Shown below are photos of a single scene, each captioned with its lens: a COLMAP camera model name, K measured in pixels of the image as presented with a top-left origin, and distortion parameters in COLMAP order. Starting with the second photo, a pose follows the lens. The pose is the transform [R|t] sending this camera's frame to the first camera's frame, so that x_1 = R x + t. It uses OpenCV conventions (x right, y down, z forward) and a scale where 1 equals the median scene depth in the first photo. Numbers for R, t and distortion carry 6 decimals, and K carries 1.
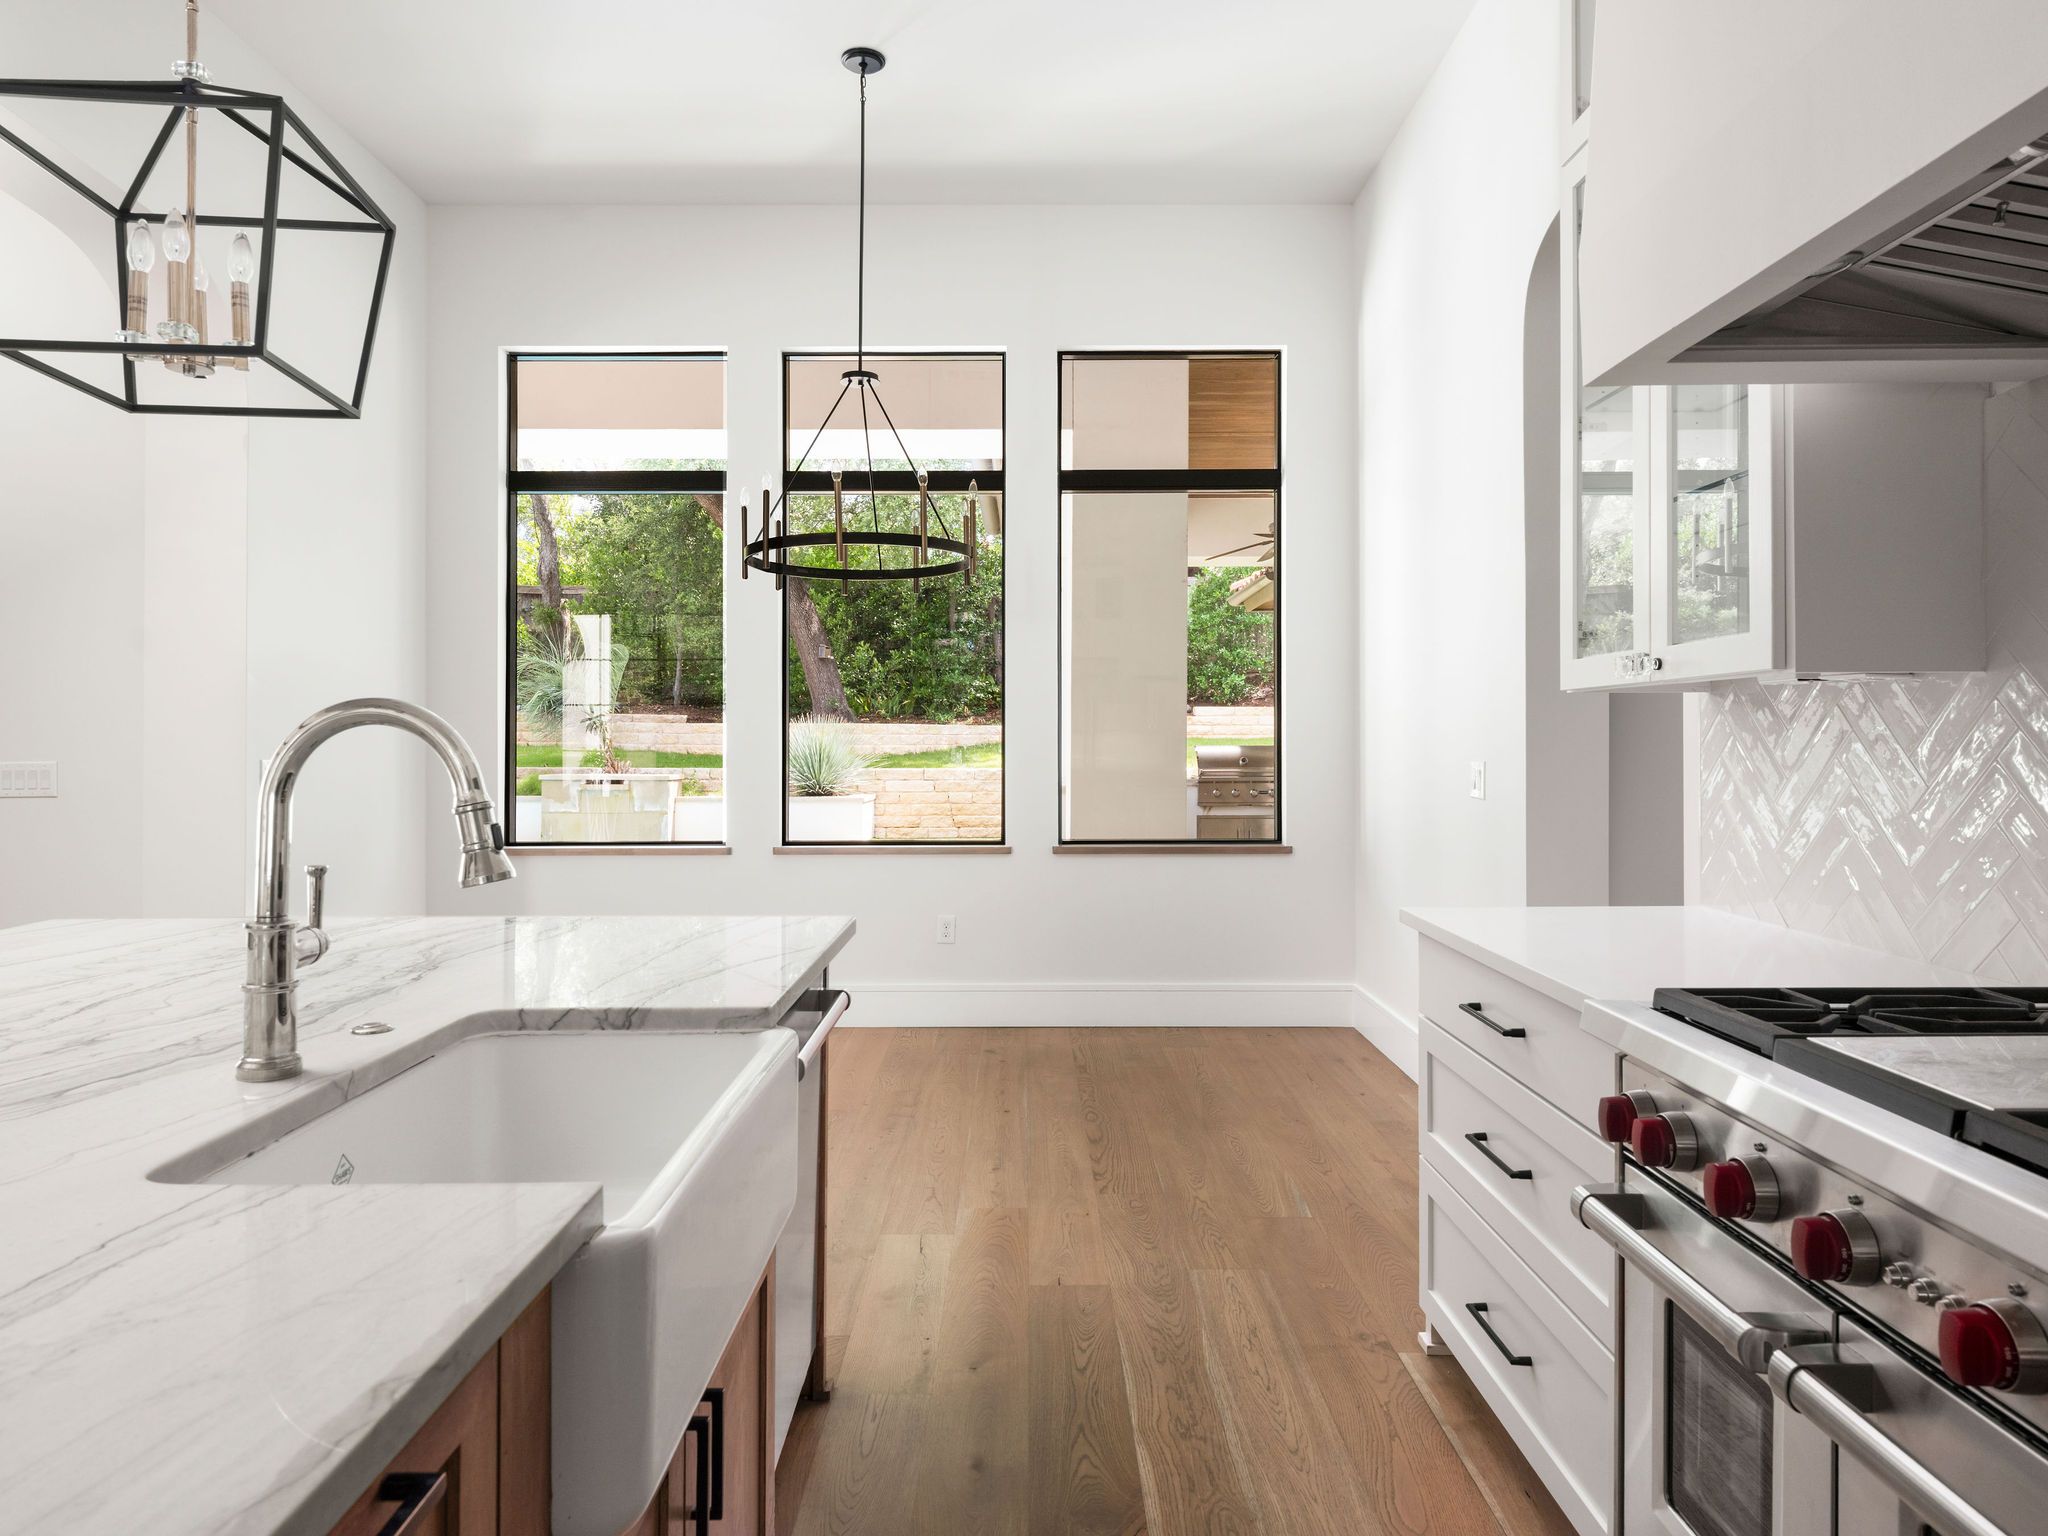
lens RADIAL K [[1266.3, 0, 1024.0], [0, 1266.3, 768.0], [0, 0, 1]] dist [0.000230, 0.000062]
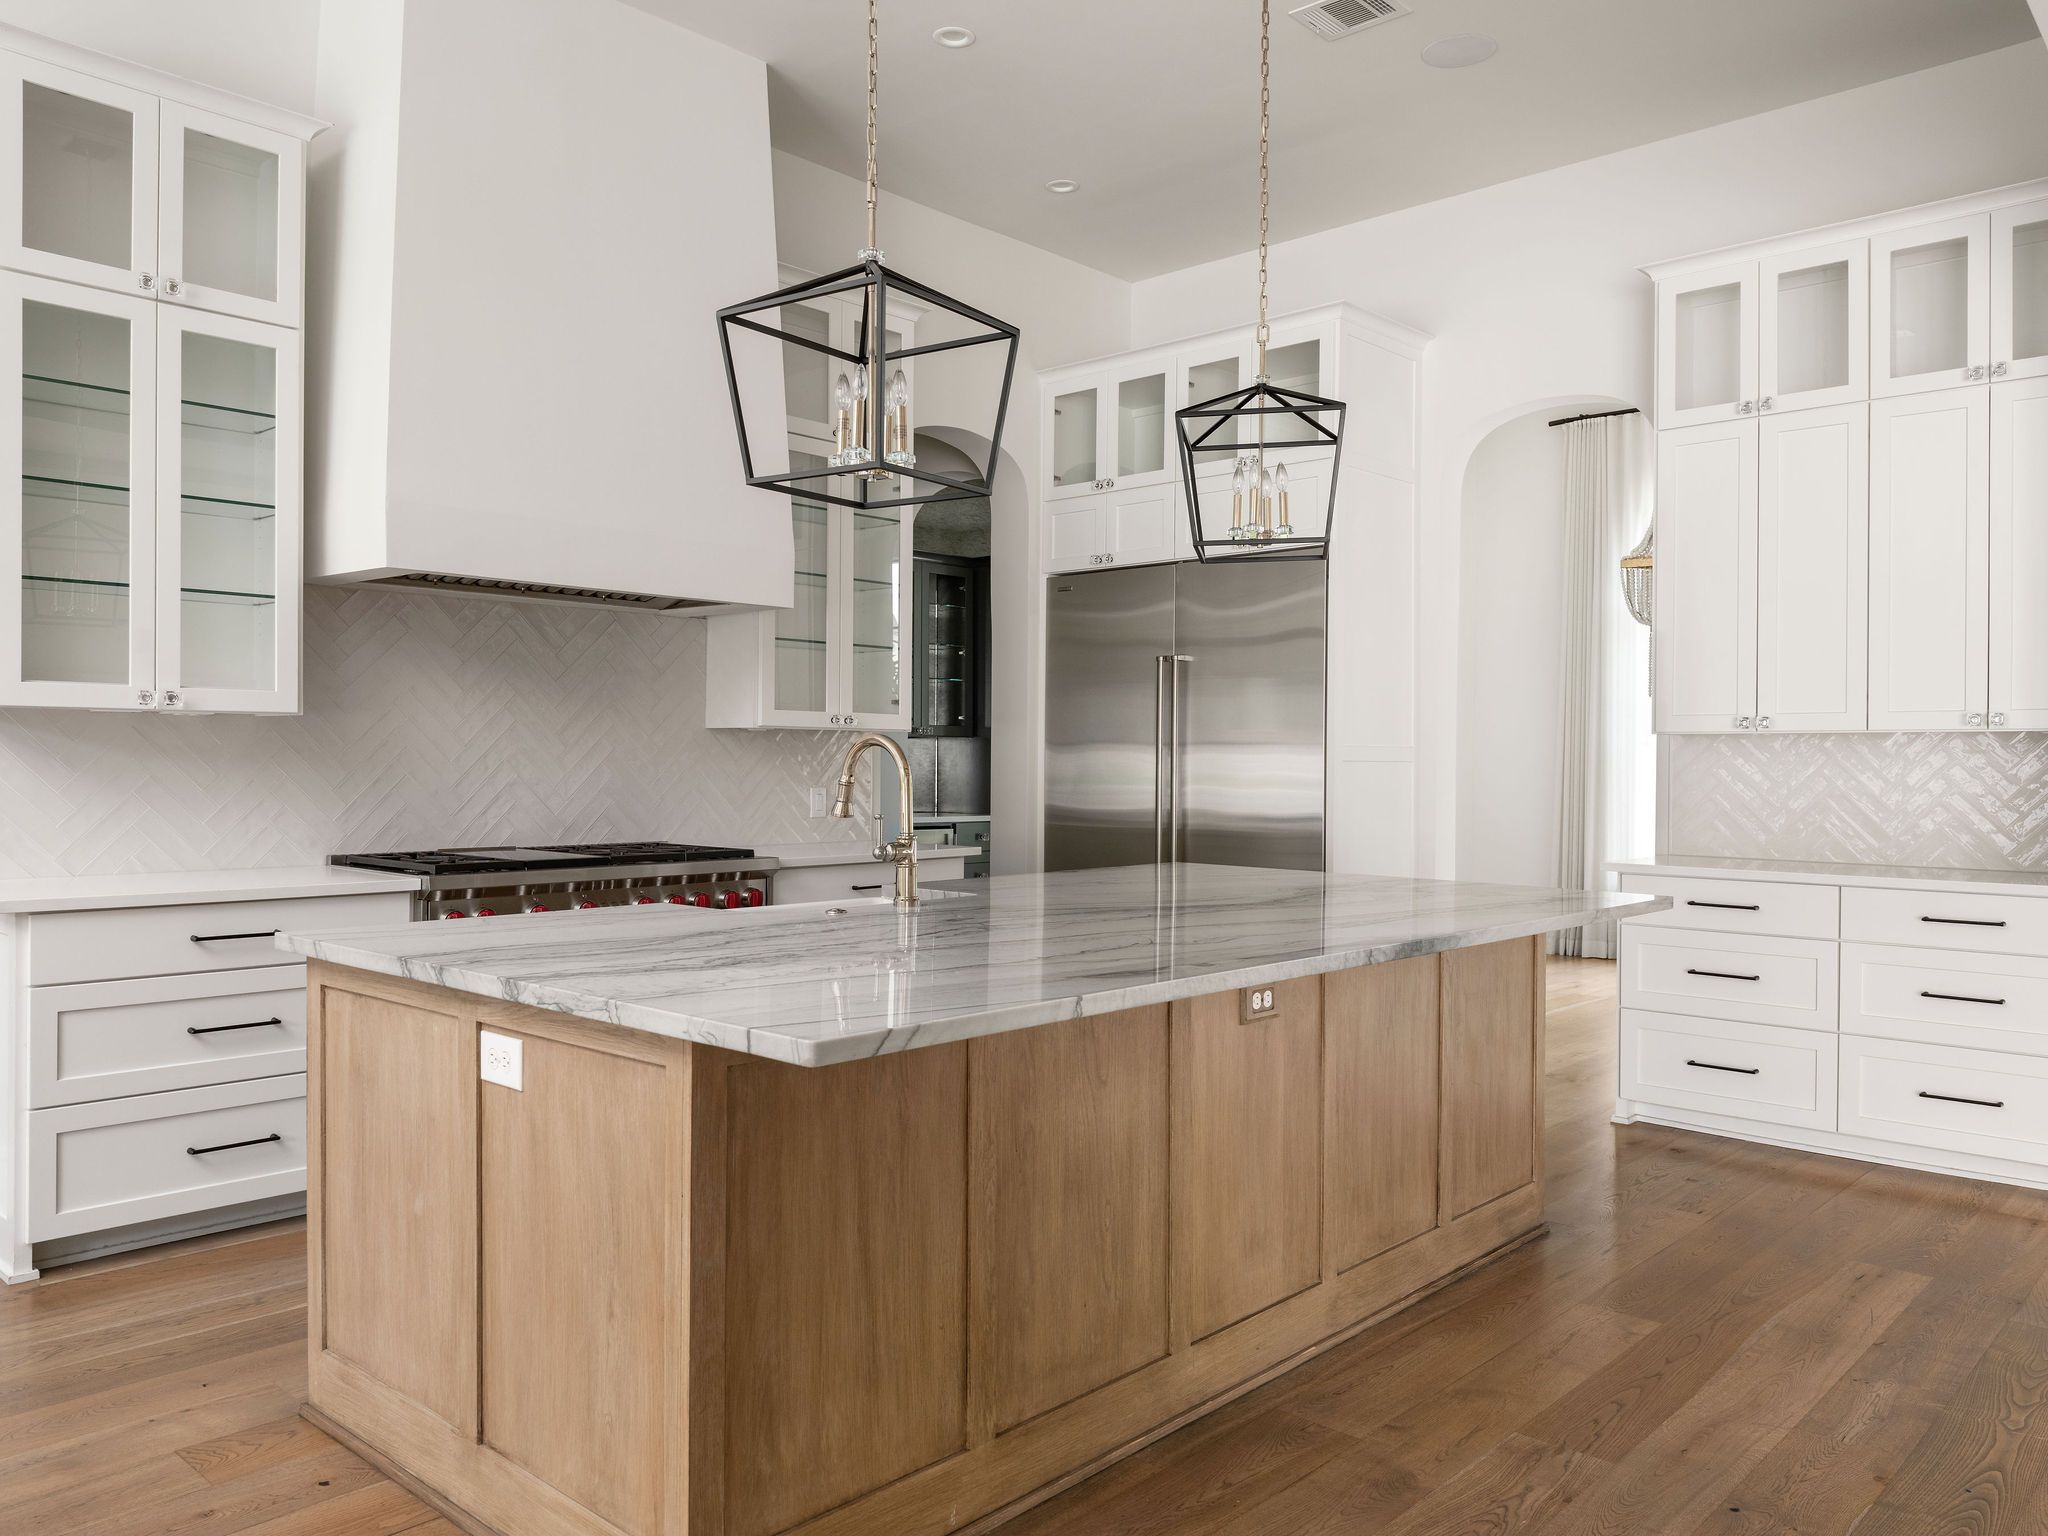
lens RADIAL K [[1497.9, 0, 1024.0], [0, 1497.9, 768.0], [0, 0, 1]] dist [0.045103, -0.067755]
pose [[-0.734743, -0.009544, 0.678278, -1.423021], [-0.000225, 0.999904, 0.013825, -0.024152], [-0.678345, 0.010006, -0.734675, 1.561878]]
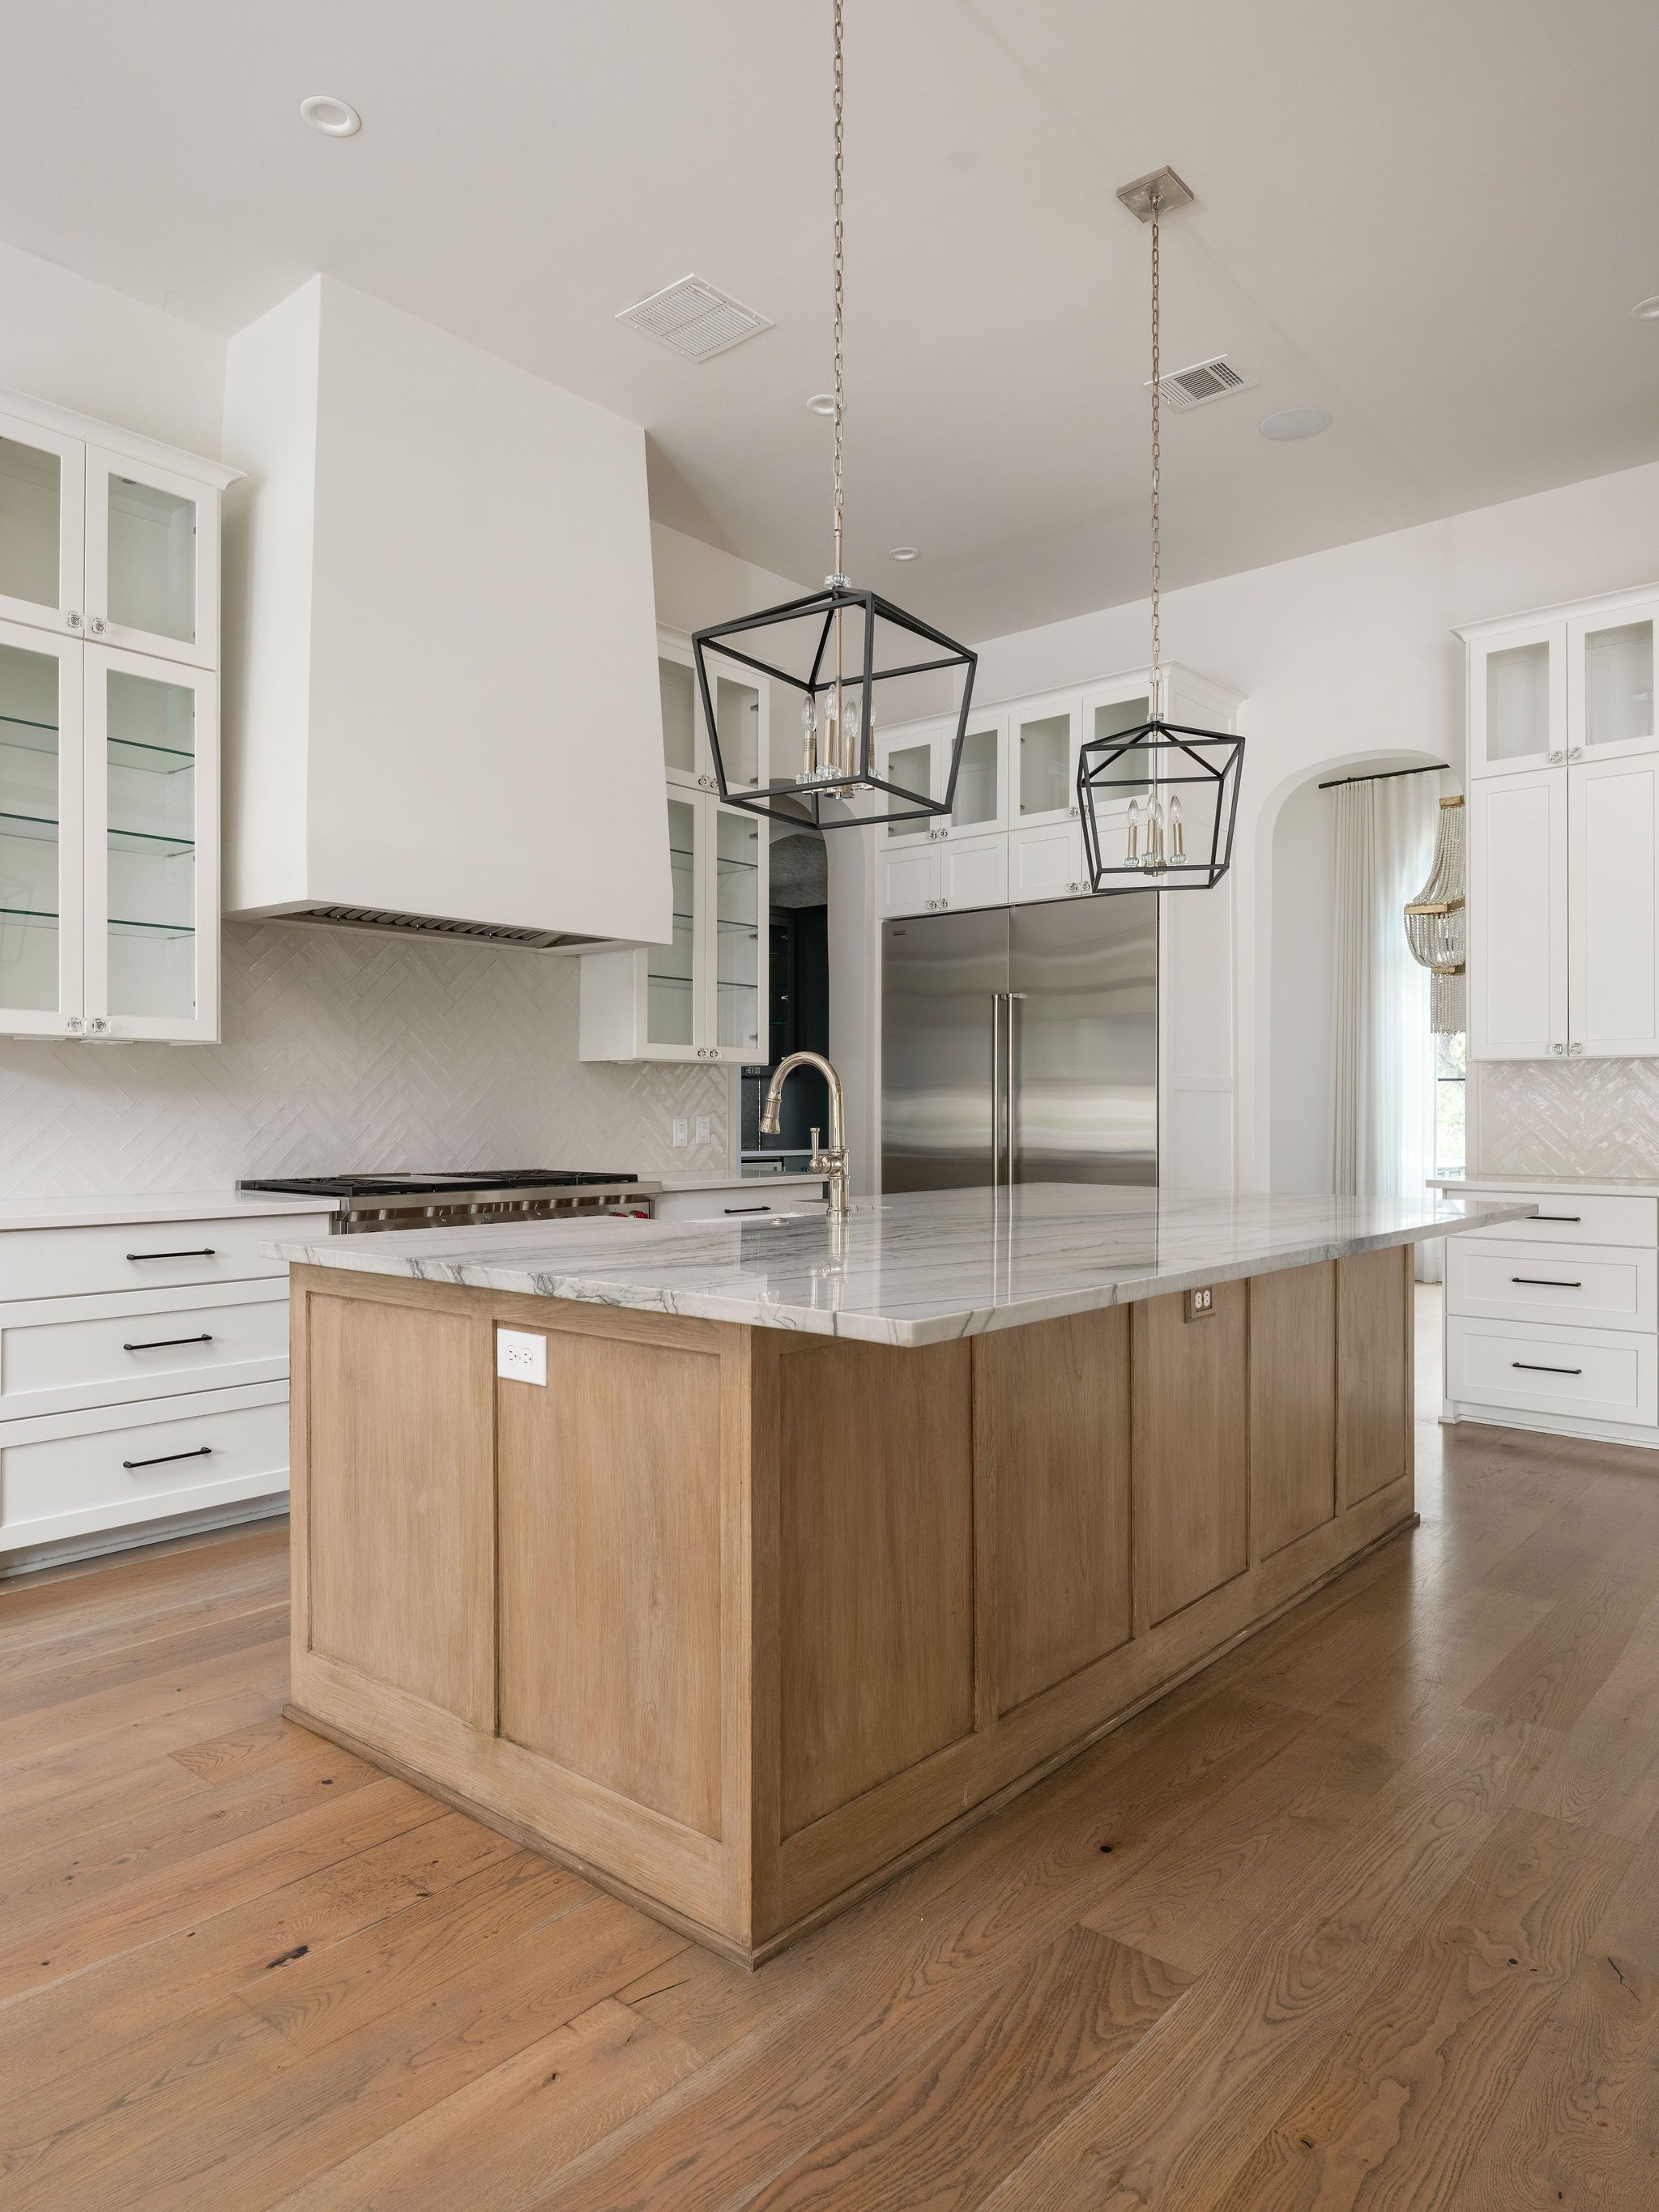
lens RADIAL K [[1384.3, 0, 833.0], [0, 1384.3, 1107.7], [0, 0, 1]] dist [0.034084, -0.047510]
pose [[-0.759673, 0.000132, 0.650305, -1.256759], [0.005995, 0.999959, 0.006800, 0.011327], [-0.650278, 0.009064, -0.759643, 1.639573]]
